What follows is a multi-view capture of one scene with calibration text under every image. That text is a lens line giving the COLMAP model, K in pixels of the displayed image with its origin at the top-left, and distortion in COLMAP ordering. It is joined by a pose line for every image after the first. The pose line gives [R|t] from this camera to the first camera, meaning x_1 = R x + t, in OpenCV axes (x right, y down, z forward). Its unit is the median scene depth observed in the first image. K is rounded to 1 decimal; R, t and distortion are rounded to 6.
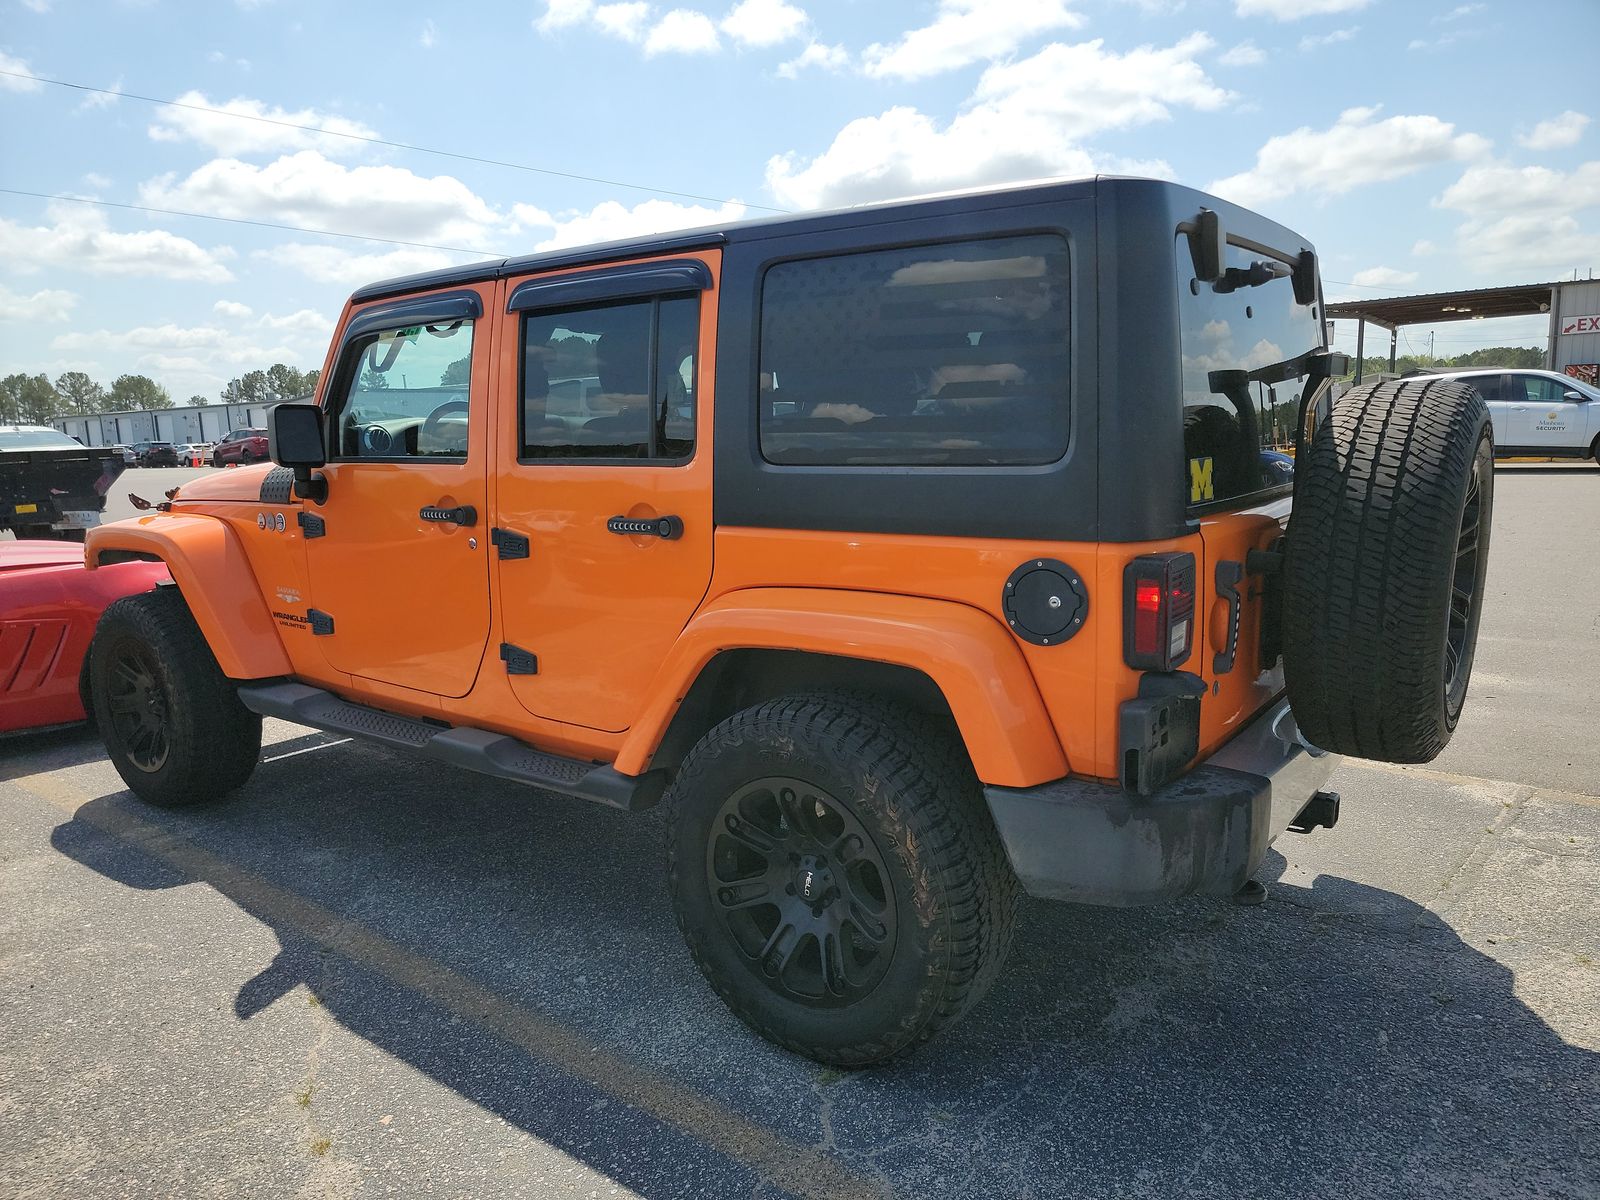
lens RADIAL K [[1124.3, 0, 800.0], [0, 1124.3, 600.0], [0, 0, 1]] dist [0.004154, 0.003059]
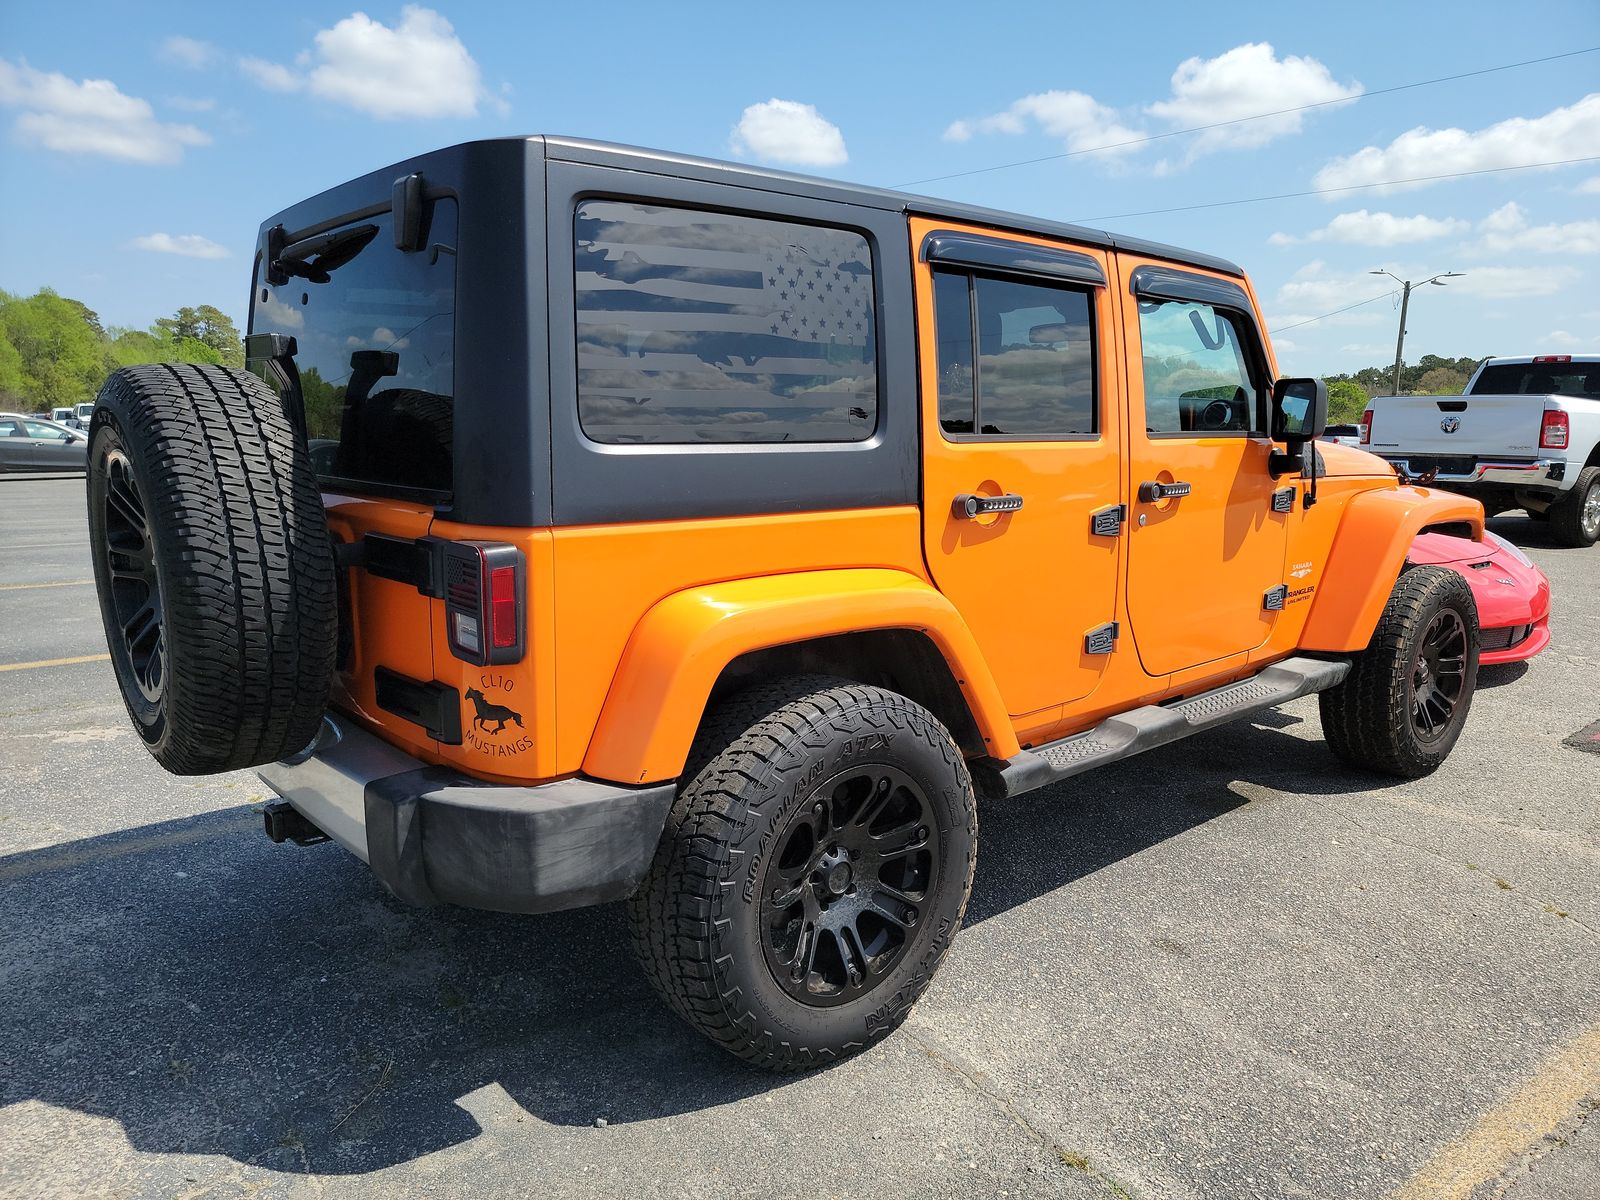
lens RADIAL K [[1140.2, 0, 795.7], [0, 1140.2, 610.7], [0, 0, 1]] dist [0.008396, 0.000581]
pose [[-0.233051, 0.186463, -0.954421, 0.844761], [-0.154332, 0.961915, 0.225612, -0.180442], [0.960140, 0.199876, -0.195399, 1.062817]]
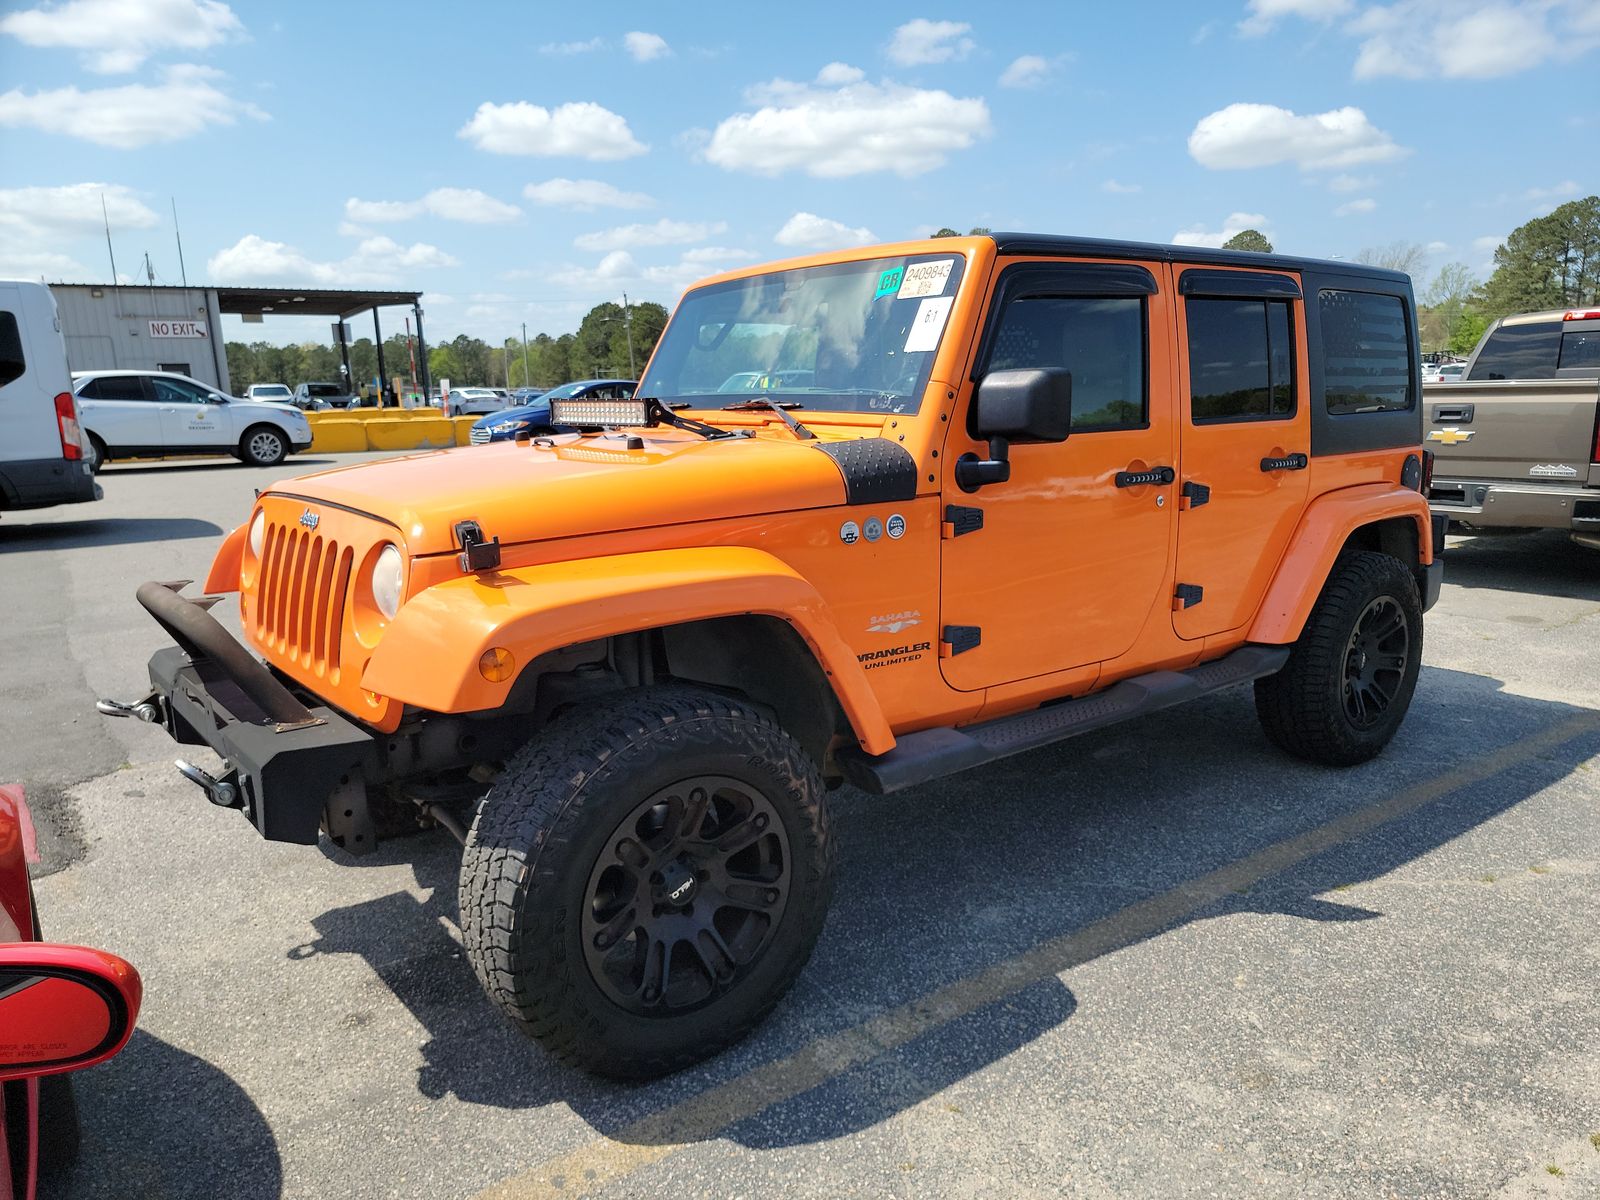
lens RADIAL K [[1140.2, 0, 795.7], [0, 1140.2, 610.7], [0, 0, 1]] dist [0.008396, 0.000581]
pose [[0.271282, -0.171129, 0.947165, -1.608928], [0.171922, 0.976857, 0.127252, -0.162722], [-0.947021, 0.128318, 0.294425, 1.126927]]
